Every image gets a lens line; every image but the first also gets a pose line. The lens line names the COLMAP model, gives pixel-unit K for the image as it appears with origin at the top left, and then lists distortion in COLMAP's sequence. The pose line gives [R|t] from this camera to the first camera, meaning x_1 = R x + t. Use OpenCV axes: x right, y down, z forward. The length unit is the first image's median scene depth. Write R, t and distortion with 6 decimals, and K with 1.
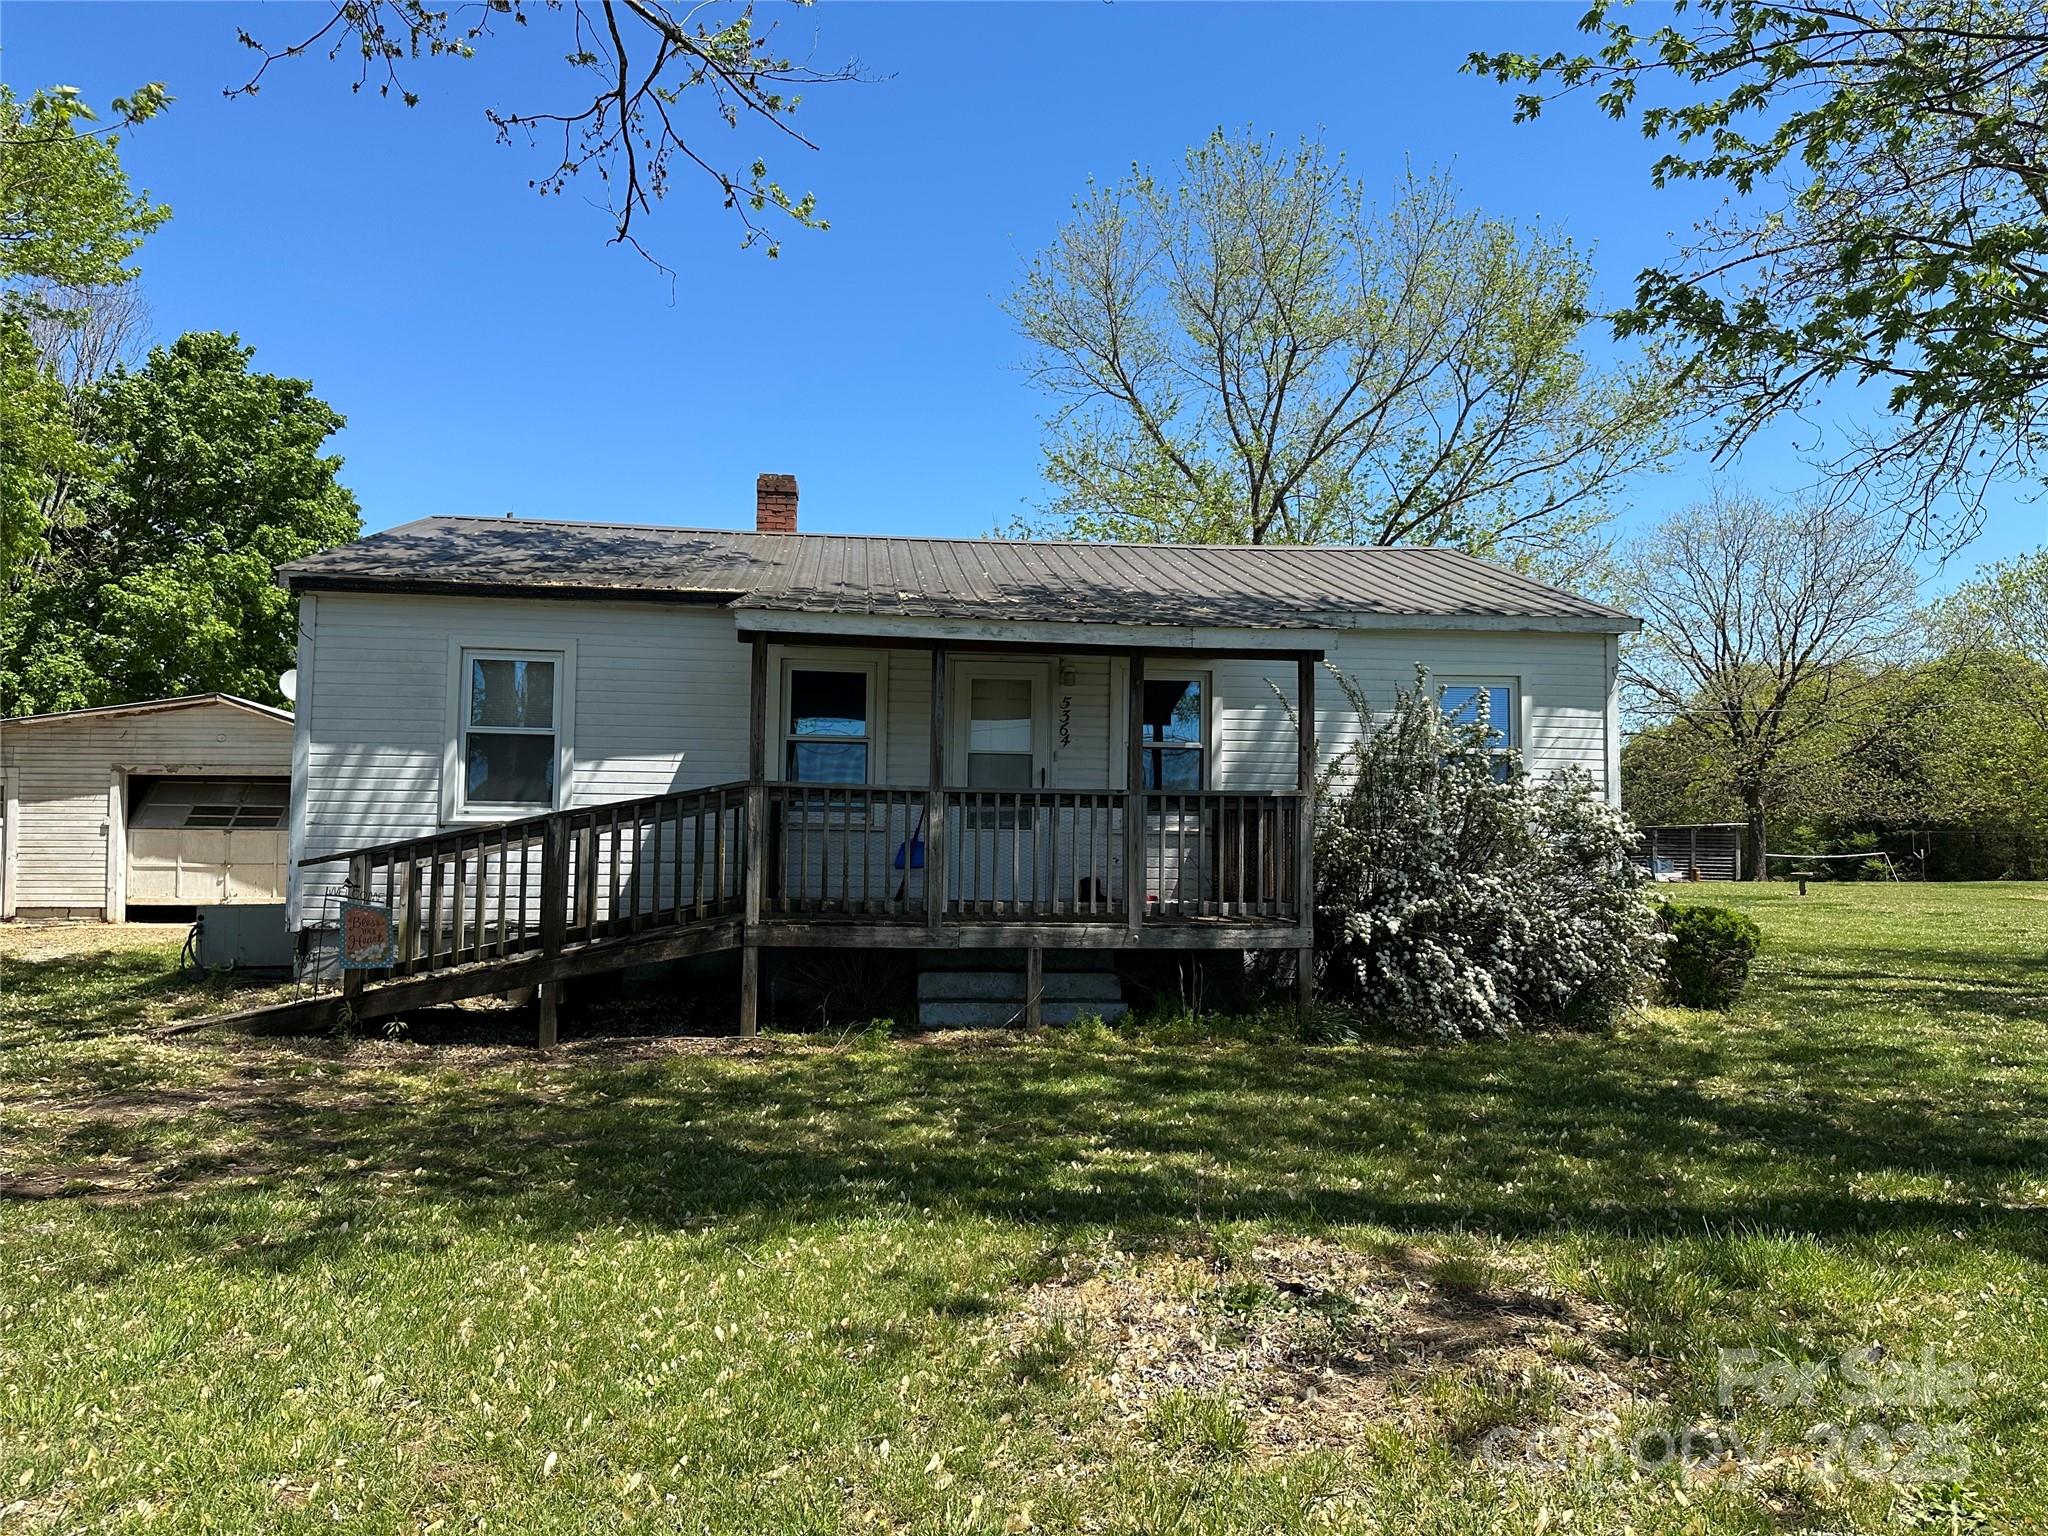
lens RADIAL K [[1436.2, 0, 1024.0], [0, 1436.2, 768.0], [0, 0, 1]] dist [0.151422, -0.251779]
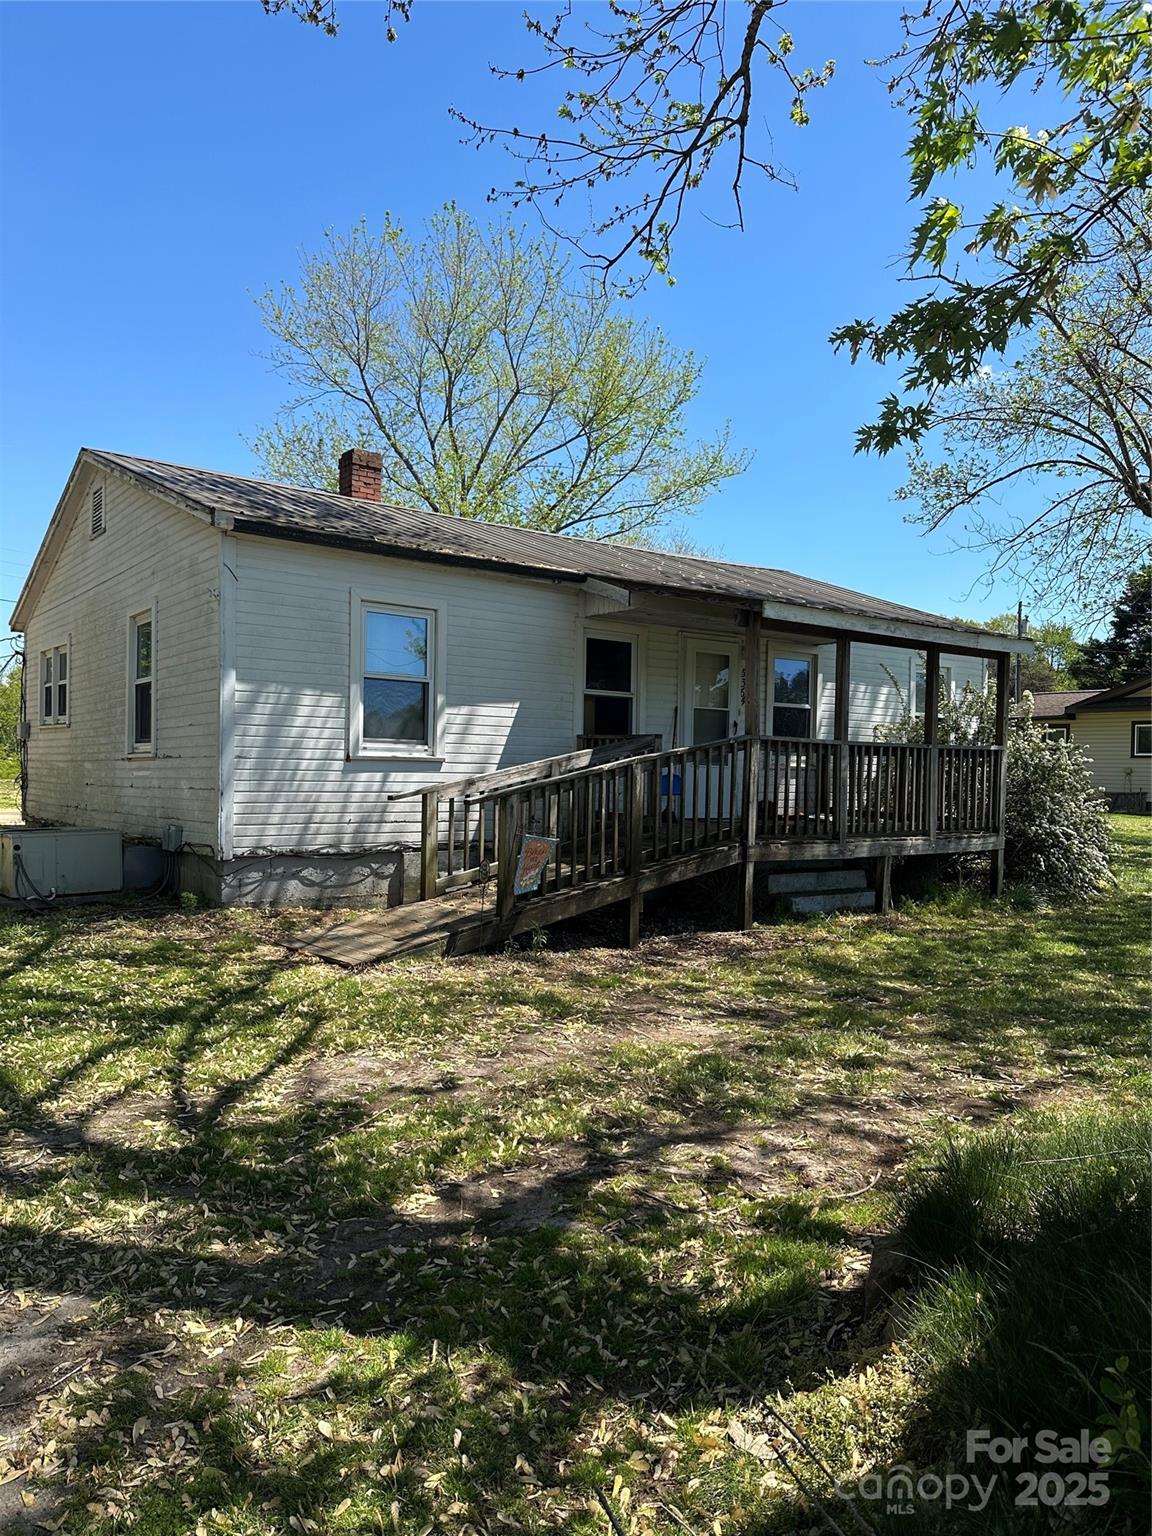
lens RADIAL K [[1077.1, 0, 576.0], [0, 1077.1, 768.0], [0, 0, 1]] dist [0.151422, -0.251779]
pose [[0.860451, 0.003633, 0.509520, -0.667829], [-0.040466, 0.997303, 0.061225, -0.012395], [-0.507923, -0.073300, 0.858278, 0.198717]]
